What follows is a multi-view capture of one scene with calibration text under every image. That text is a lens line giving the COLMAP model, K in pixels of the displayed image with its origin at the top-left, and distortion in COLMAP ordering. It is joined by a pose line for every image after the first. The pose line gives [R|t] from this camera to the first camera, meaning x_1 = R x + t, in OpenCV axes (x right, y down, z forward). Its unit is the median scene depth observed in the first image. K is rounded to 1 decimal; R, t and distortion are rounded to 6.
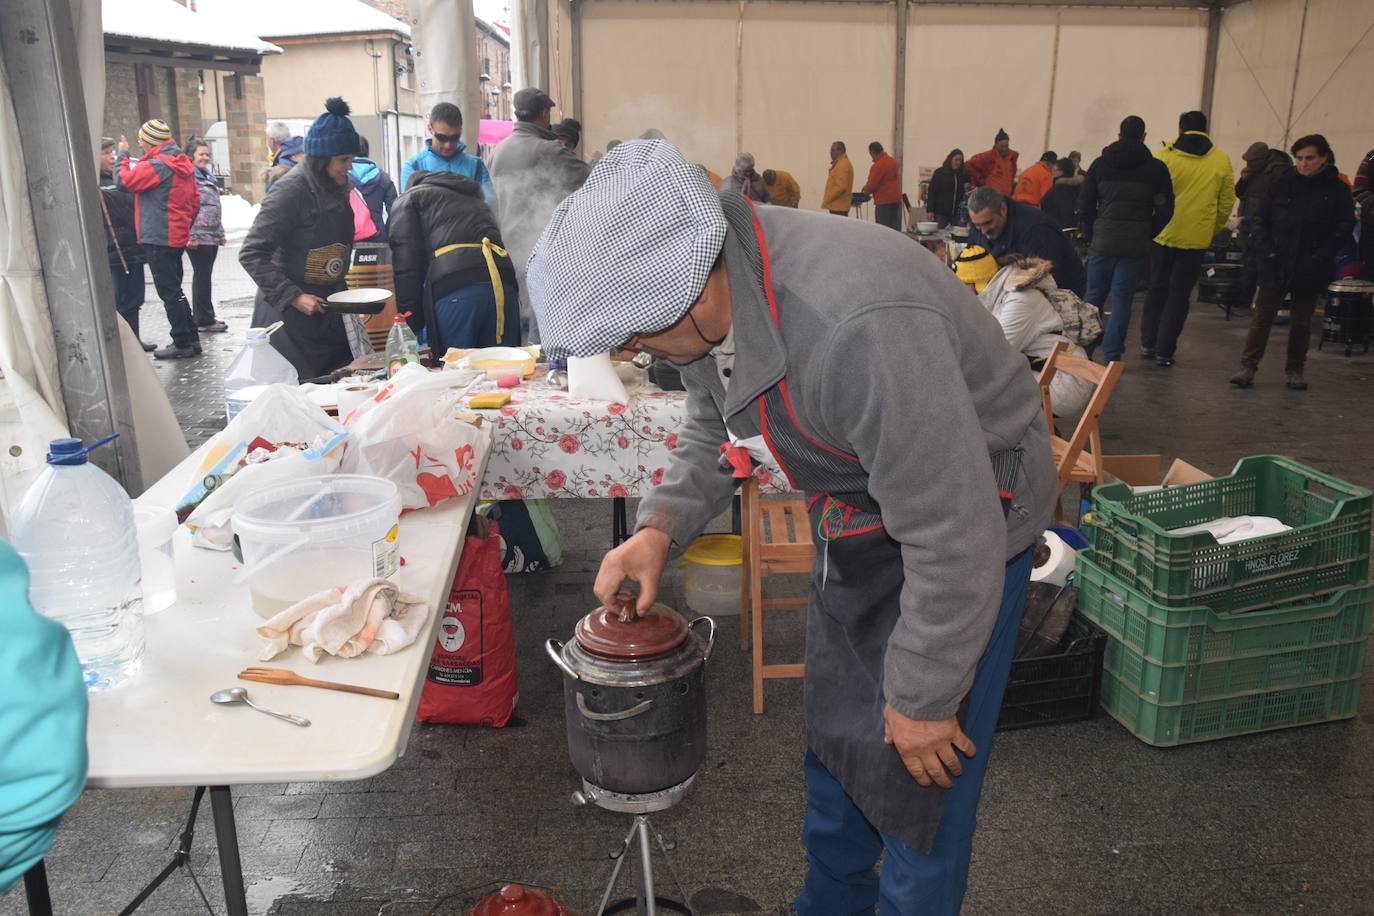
lens RADIAL K [[1115.1, 0, 682.8], [0, 1115.1, 464.5], [0, 0, 1]] dist [-0.159130, 0.145448]
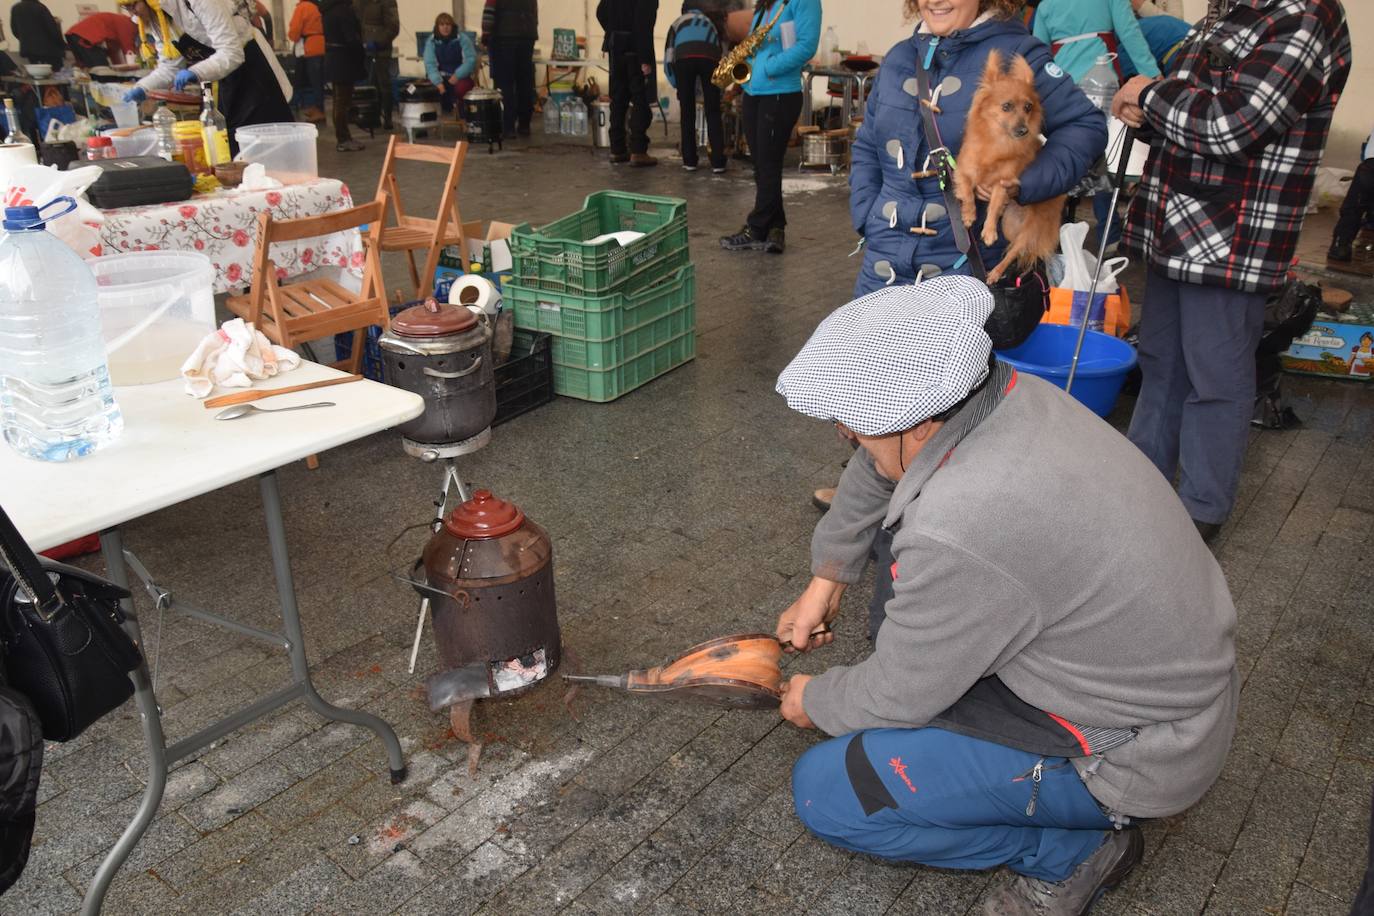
lens RADIAL K [[1115.1, 0, 682.8], [0, 1115.1, 464.5], [0, 0, 1]] dist [-0.159130, 0.145448]
pose [[0.696832, -0.285452, 0.657983, -0.472186], [0.195243, 0.958240, 0.208942, 0.058329], [-0.690149, -0.017131, 0.723465, -0.115657]]
